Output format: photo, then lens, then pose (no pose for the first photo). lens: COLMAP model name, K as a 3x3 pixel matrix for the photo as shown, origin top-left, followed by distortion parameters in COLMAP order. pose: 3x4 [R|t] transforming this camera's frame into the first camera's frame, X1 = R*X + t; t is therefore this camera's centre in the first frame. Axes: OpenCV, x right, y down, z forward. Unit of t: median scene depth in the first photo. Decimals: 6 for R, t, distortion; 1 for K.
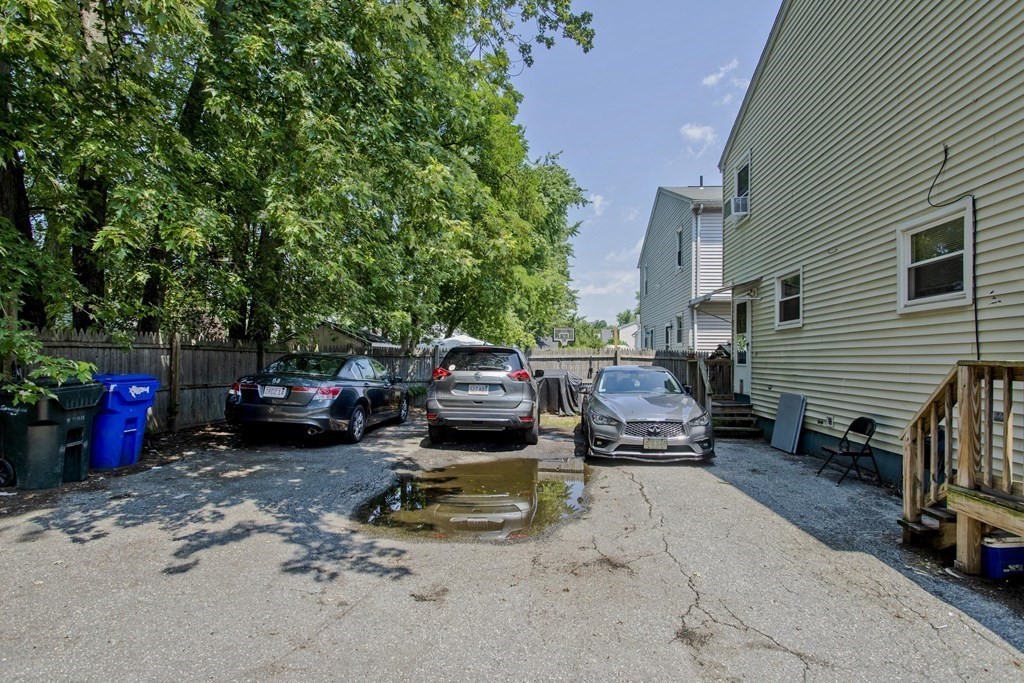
lens RADIAL K [[496.0, 0, 580.0], [0, 496.0, 362.0], [0, 0, 1]] dist [-0.001120, 0.000024]
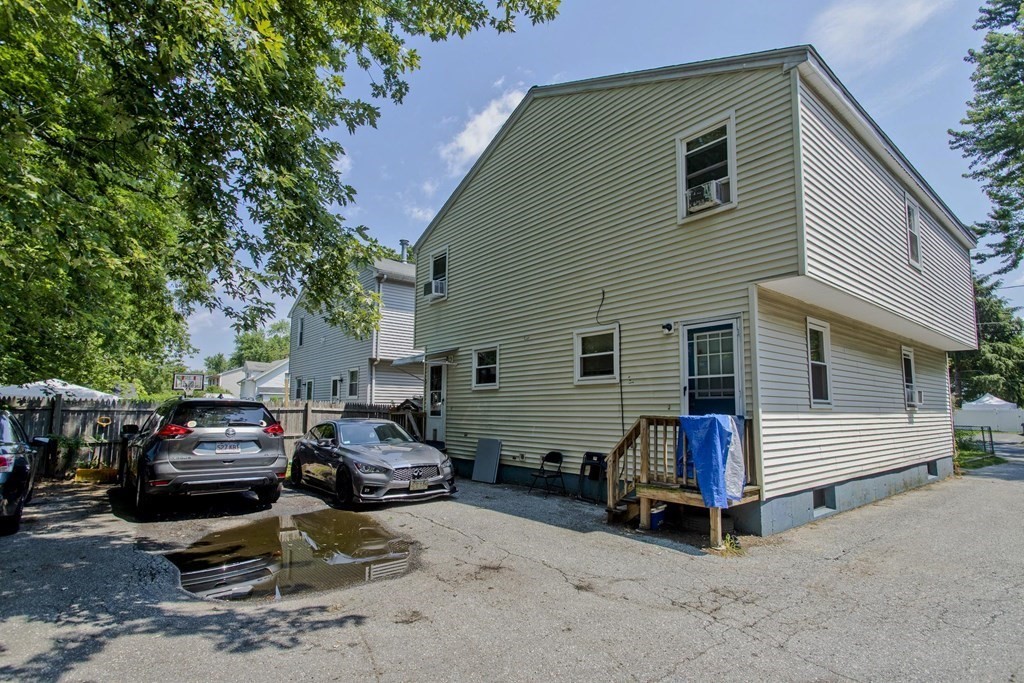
lens RADIAL K [[497.5, 0, 512.6], [0, 497.5, 379.3], [0, 0, 1]] dist [0.002223, -0.000576]
pose [[0.733409, 0.041142, 0.678541, -0.682933], [0.001546, 0.998063, -0.062187, -0.018183], [-0.679785, 0.046658, 0.731925, -0.045995]]
